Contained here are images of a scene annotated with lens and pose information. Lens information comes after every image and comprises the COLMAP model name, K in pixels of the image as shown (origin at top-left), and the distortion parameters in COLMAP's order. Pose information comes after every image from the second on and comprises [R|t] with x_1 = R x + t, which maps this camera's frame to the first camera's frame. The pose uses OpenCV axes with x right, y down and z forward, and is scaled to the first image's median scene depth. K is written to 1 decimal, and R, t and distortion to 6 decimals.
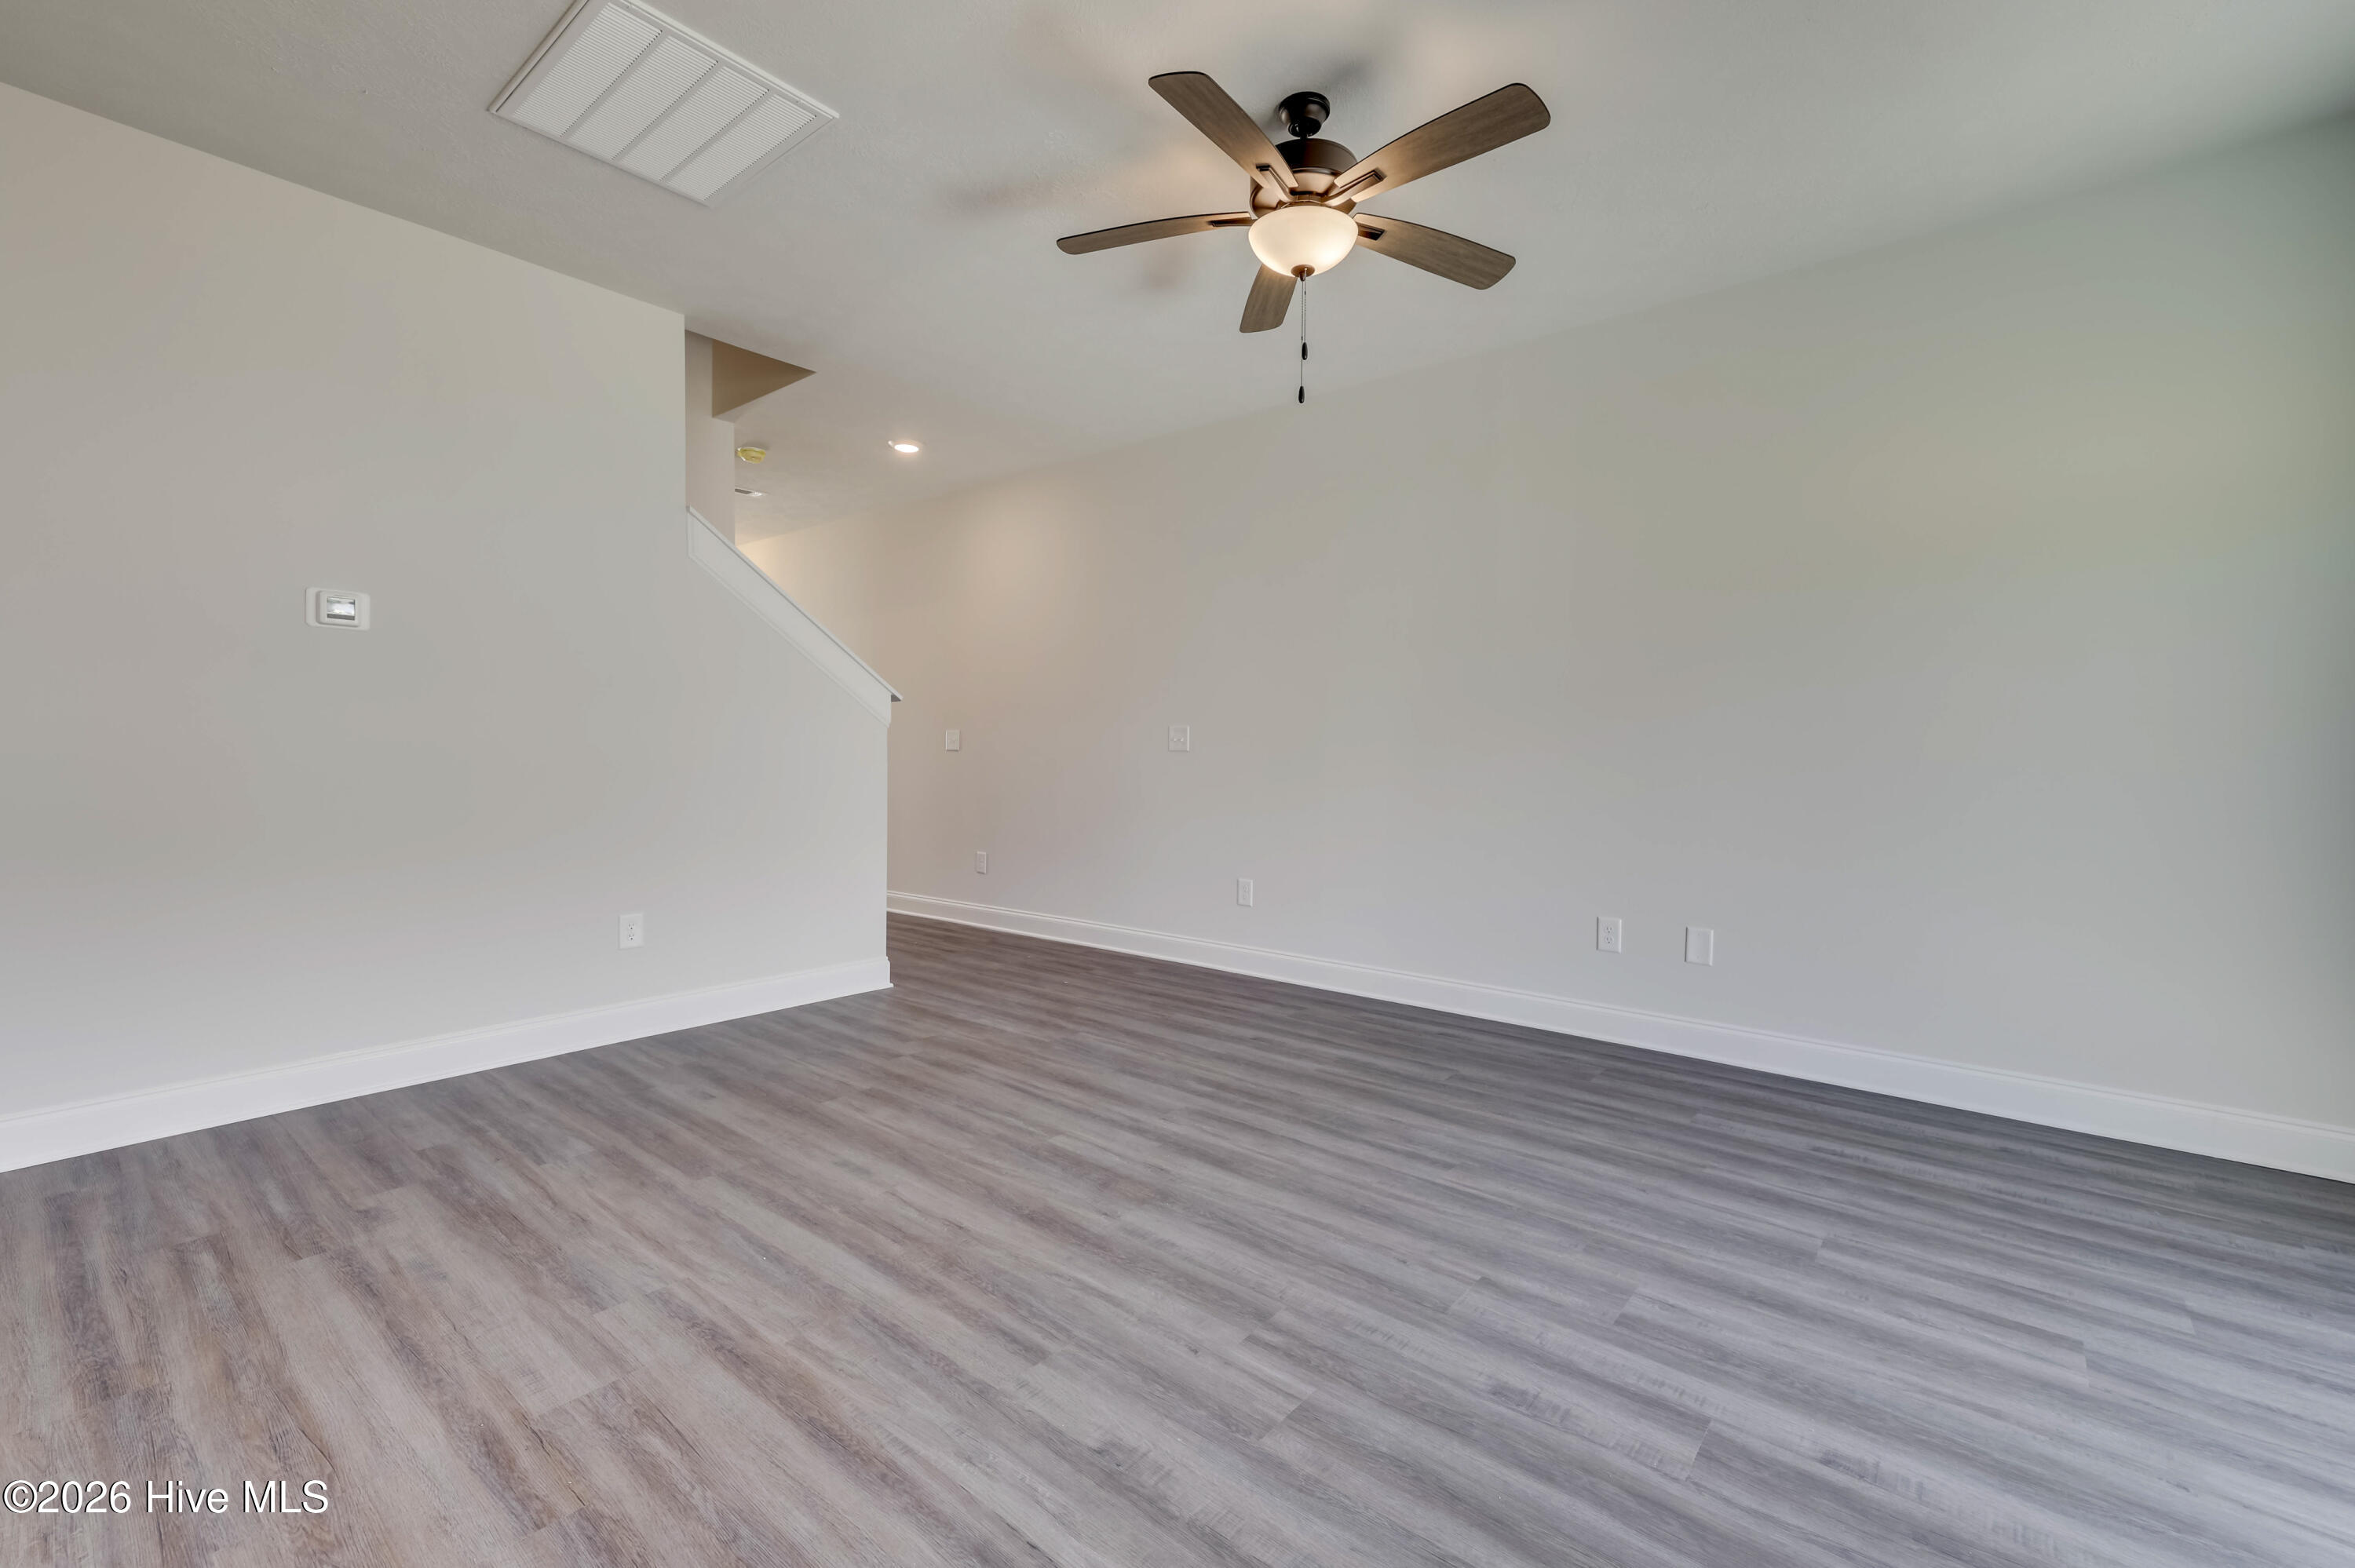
lens RADIAL K [[1002.3, 0, 1188.0], [0, 1002.3, 743.1], [0, 0, 1]] dist [0.015478, -0.000011]
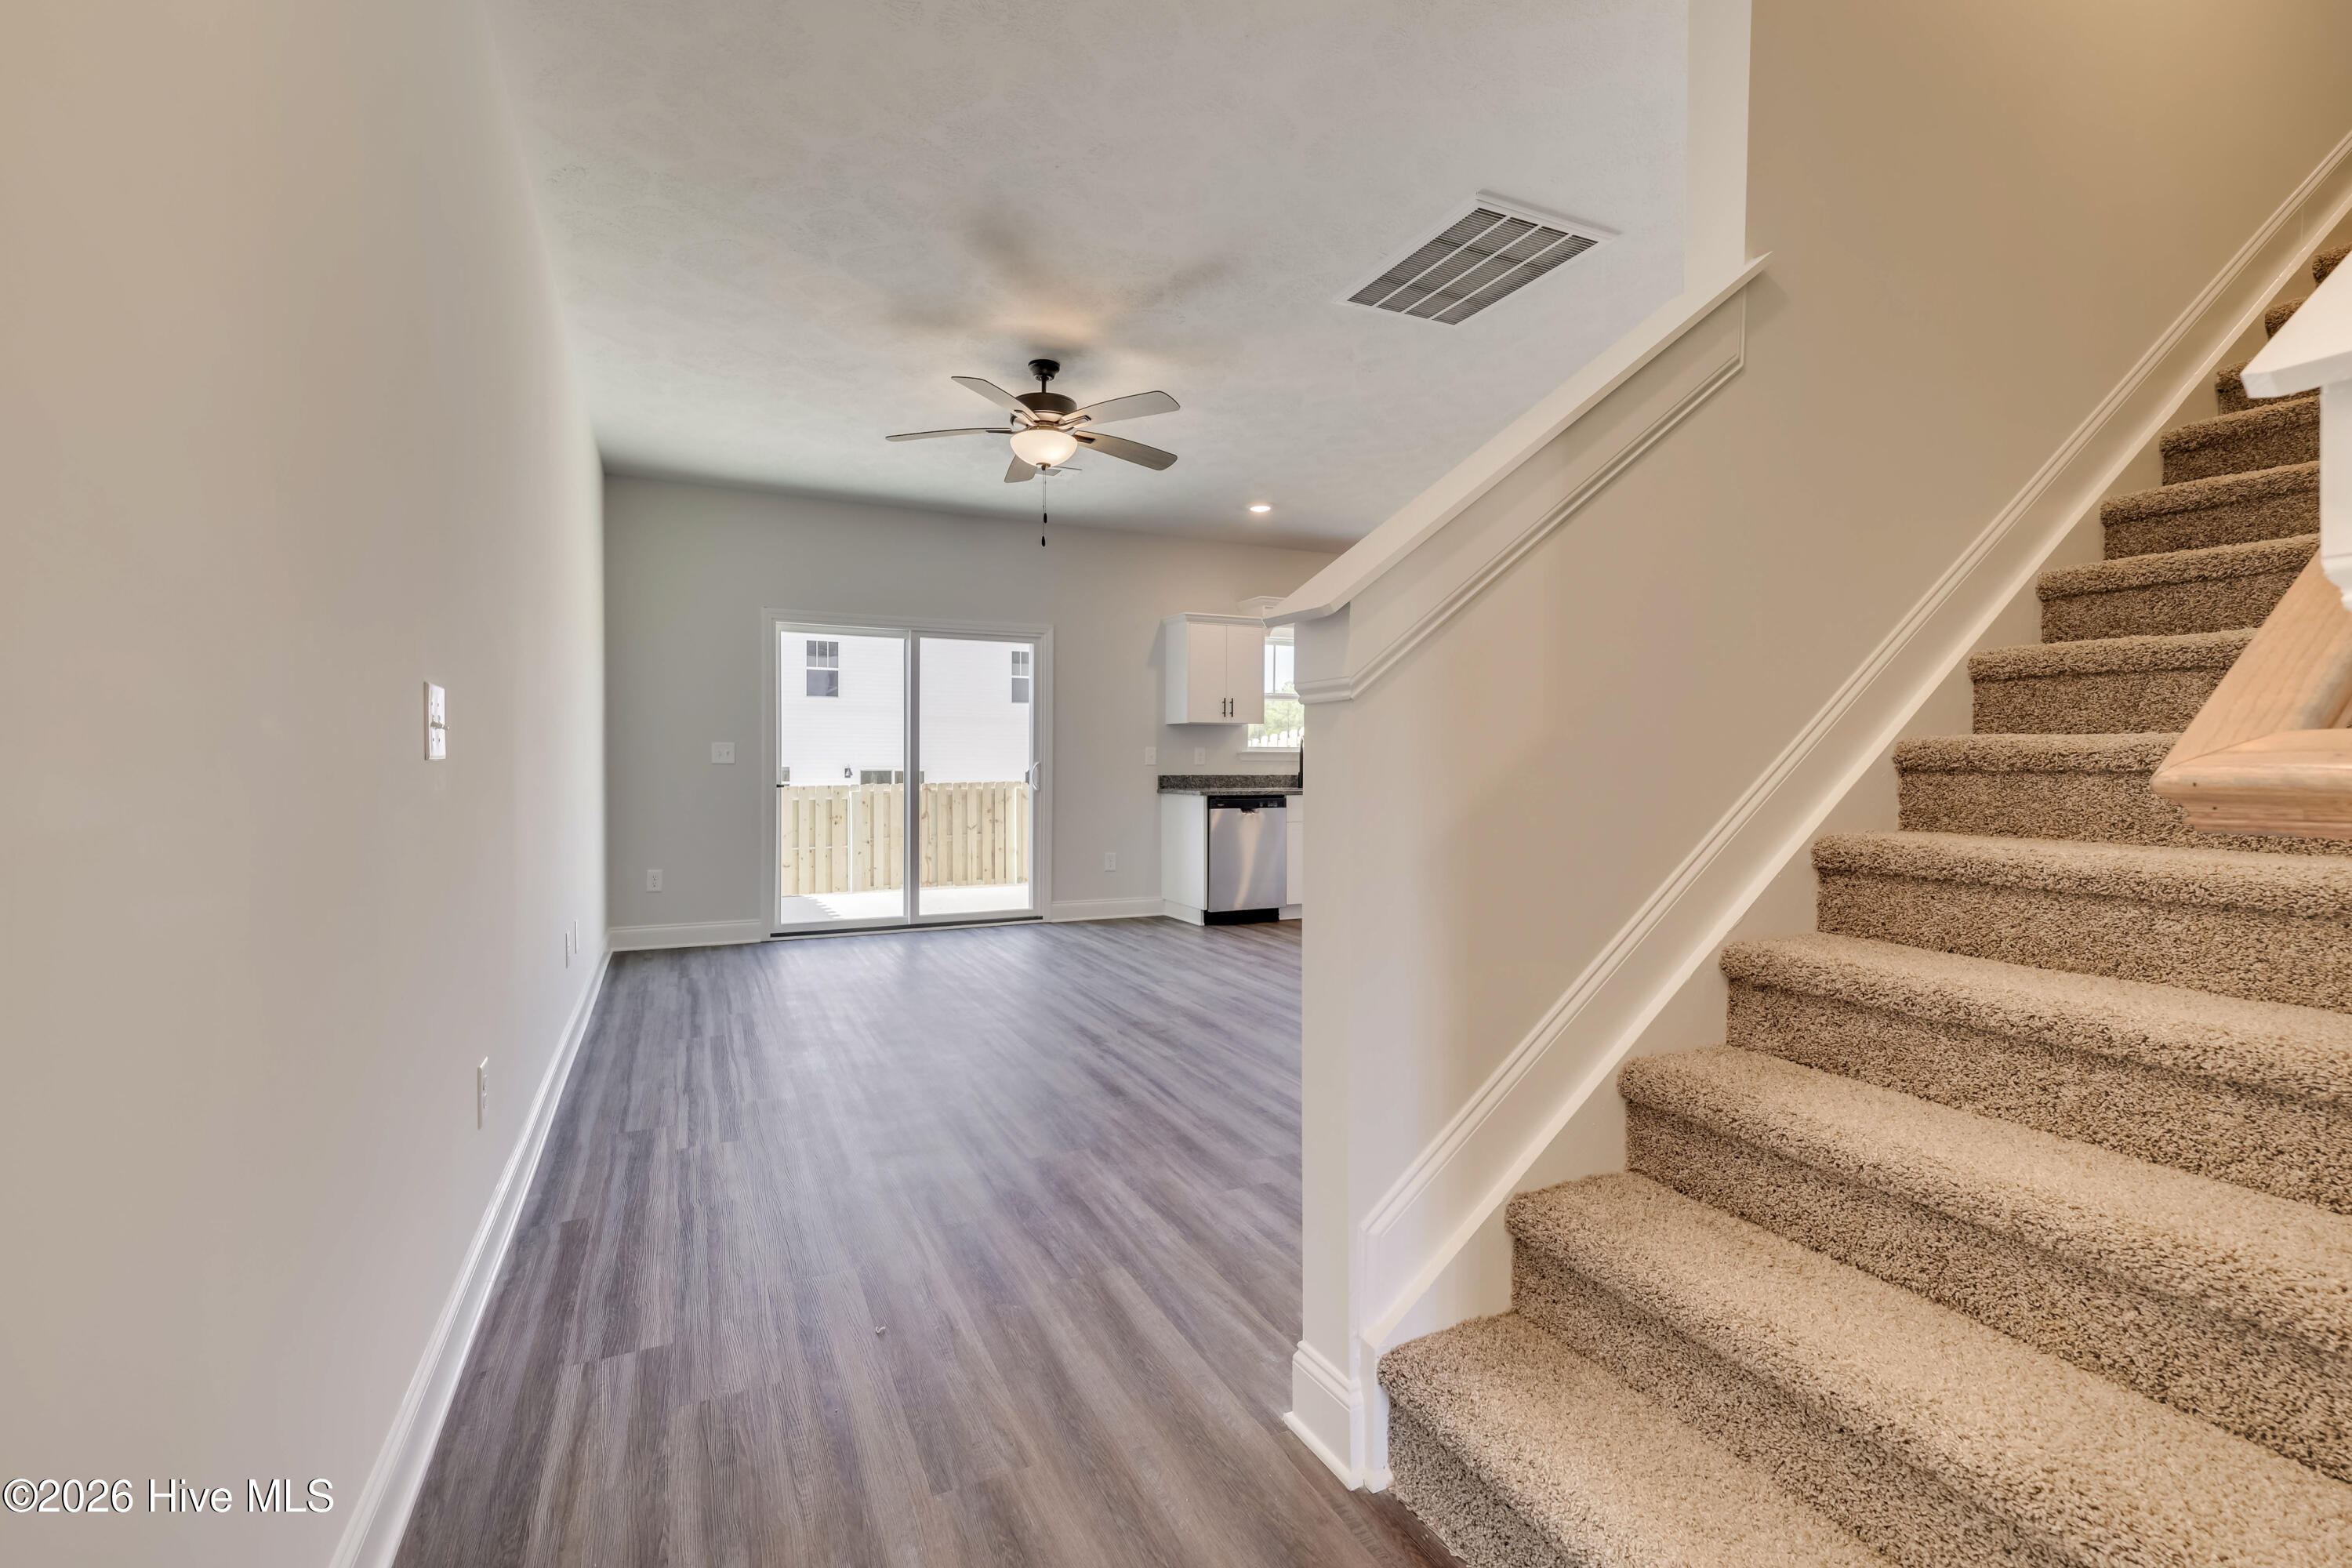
lens RADIAL K [[986.3, 0, 1124.8], [0, 986.3, 782.1], [0, 0, 1]] dist [0.019316, 0.000105]
pose [[-0.900504, -0.014536, 0.434604, -0.692404], [-0.011931, 0.999891, 0.008721, 0.020602], [-0.434684, 0.002668, -0.900579, 2.373667]]
